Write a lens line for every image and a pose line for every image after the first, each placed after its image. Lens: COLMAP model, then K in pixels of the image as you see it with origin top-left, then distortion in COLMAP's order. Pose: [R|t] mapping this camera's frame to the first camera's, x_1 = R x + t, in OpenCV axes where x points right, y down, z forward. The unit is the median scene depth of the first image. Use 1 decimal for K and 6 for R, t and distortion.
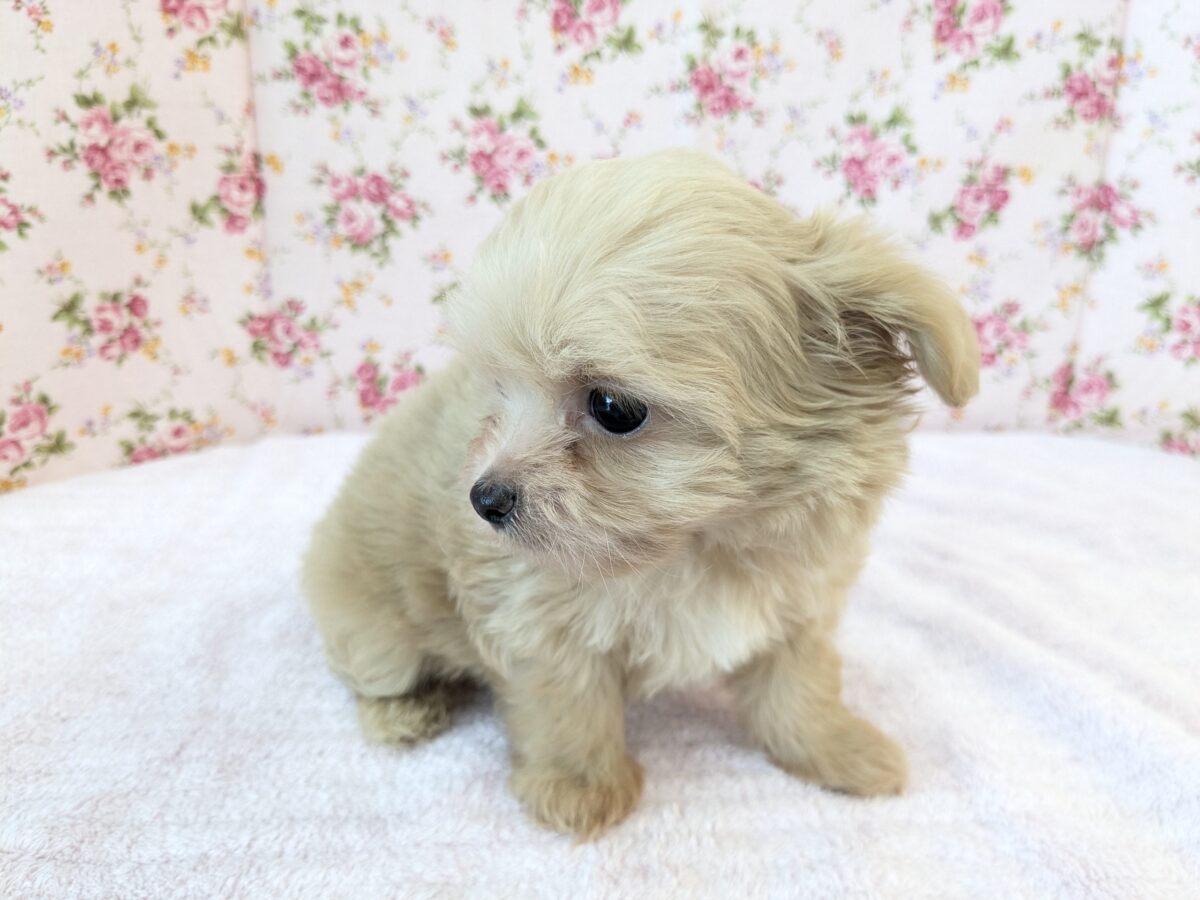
lens RADIAL K [[951.1, 0, 605.8], [0, 951.1, 459.0], [0, 0, 1]] dist [0.005273, -0.058561]
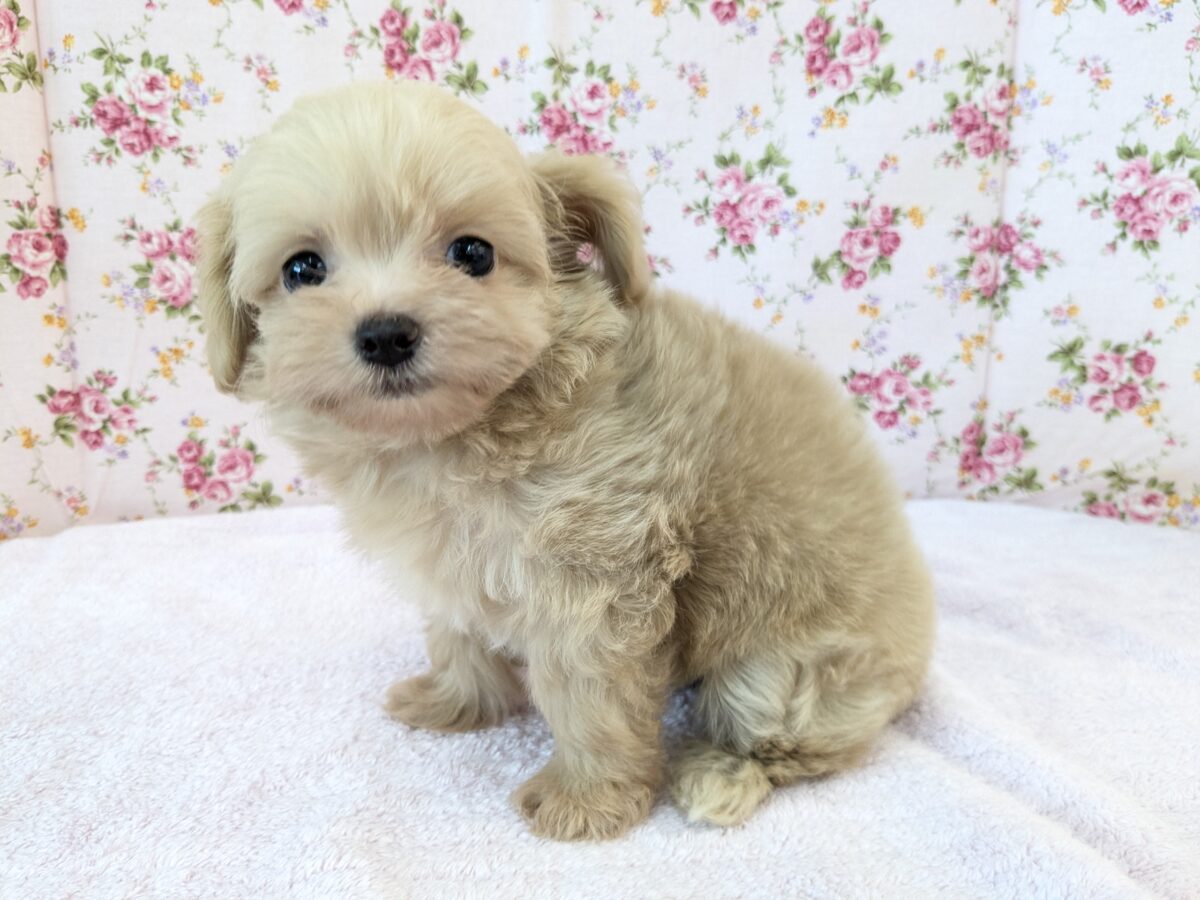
lens RADIAL K [[897.7, 0, 588.6], [0, 897.7, 460.4], [0, 0, 1]] dist [-0.002171, -0.044028]
pose [[0.999398, -0.027138, 0.021607, 0.108086], [0.029049, 0.995179, -0.093669, 0.006855], [-0.018961, 0.094241, 0.995369, 0.178809]]
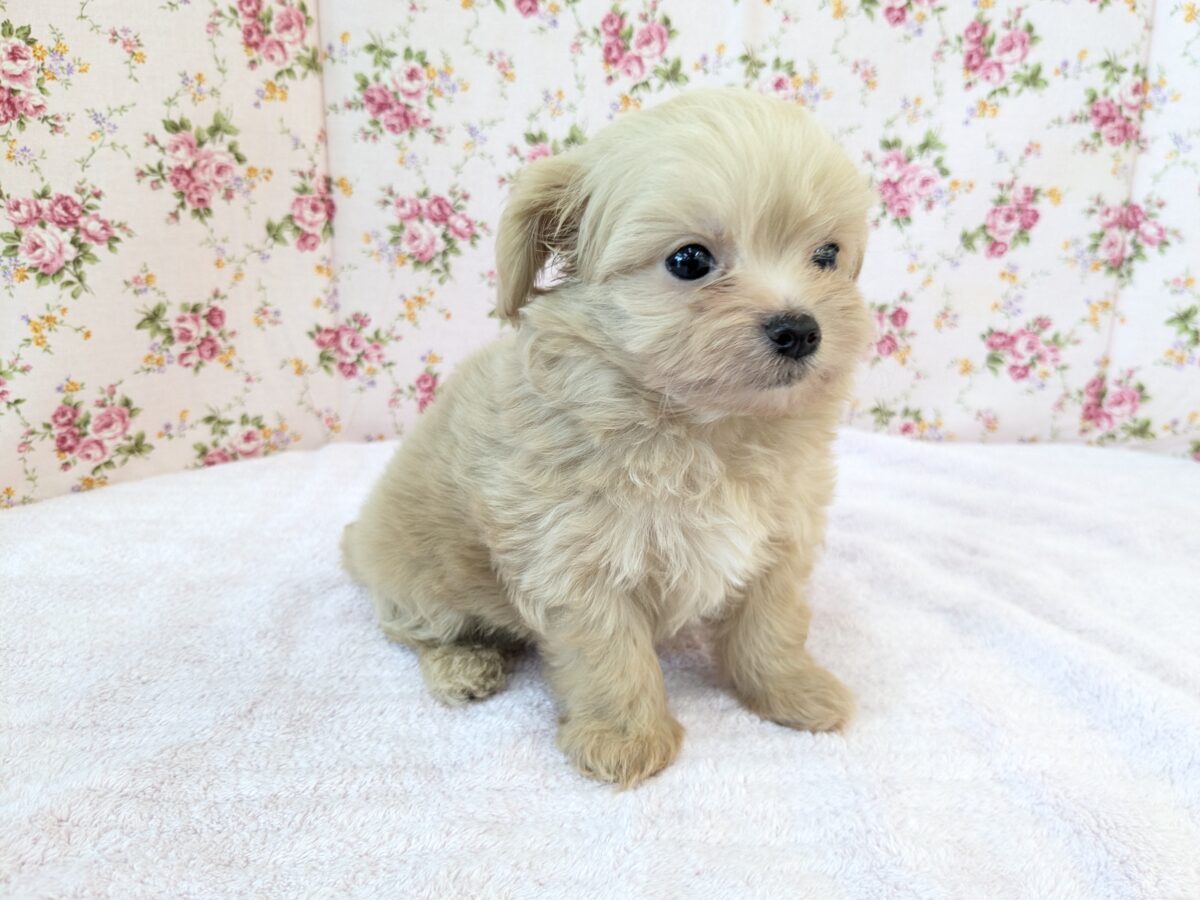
lens RADIAL K [[951.1, 0, 629.7], [0, 951.1, 446.8], [0, 0, 1]] dist [0.005273, -0.058561]
pose [[0.999545, 0.004641, -0.029788, 0.006747], [-0.006155, 0.998682, -0.050950, 0.035667], [0.029513, 0.051110, 0.998257, -0.047329]]
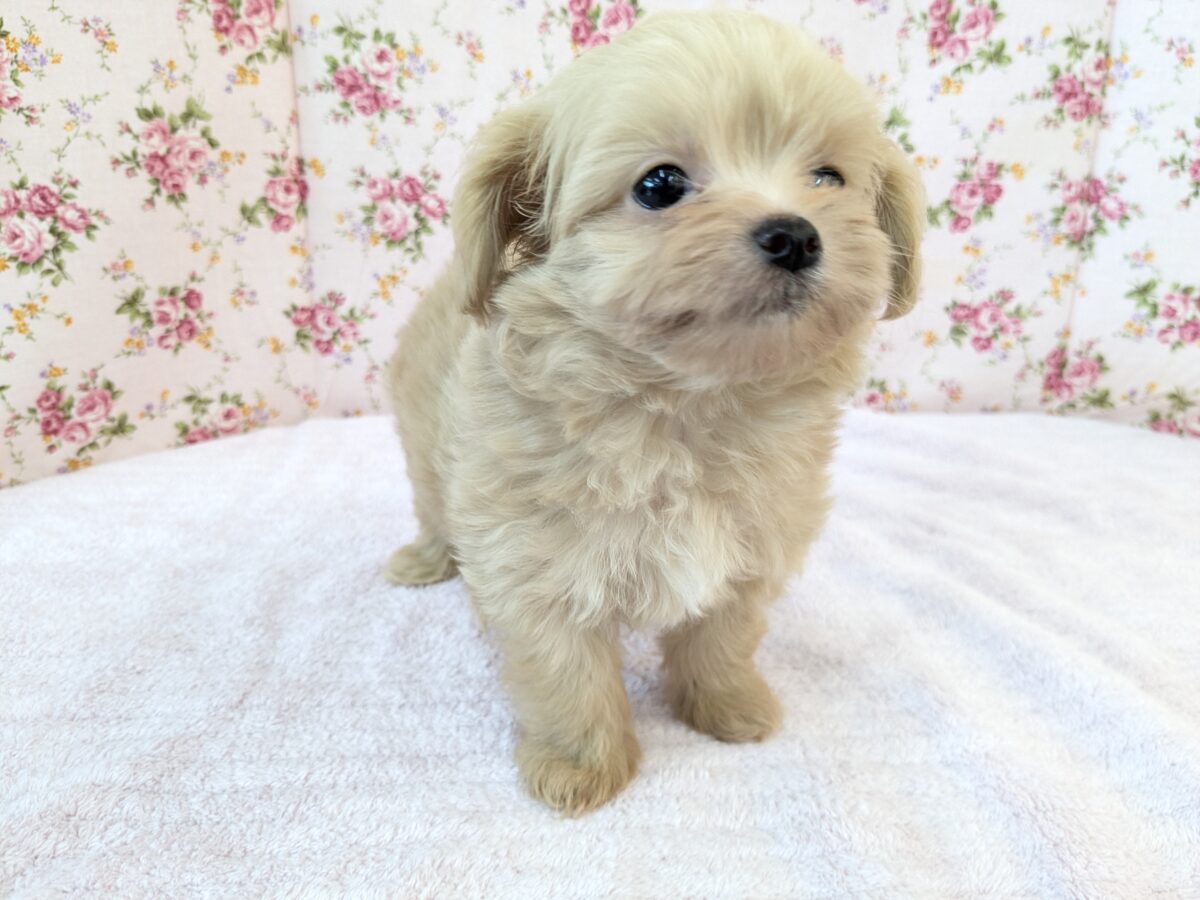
lens RADIAL K [[951.1, 0, 608.9], [0, 951.1, 428.2], [0, 0, 1]] dist [0.005273, -0.058561]
pose [[0.999699, -0.001689, -0.024456, 0.011256], [0.001559, 0.999985, -0.005330, -0.006532], [0.024465, 0.005290, 0.999687, -0.076598]]
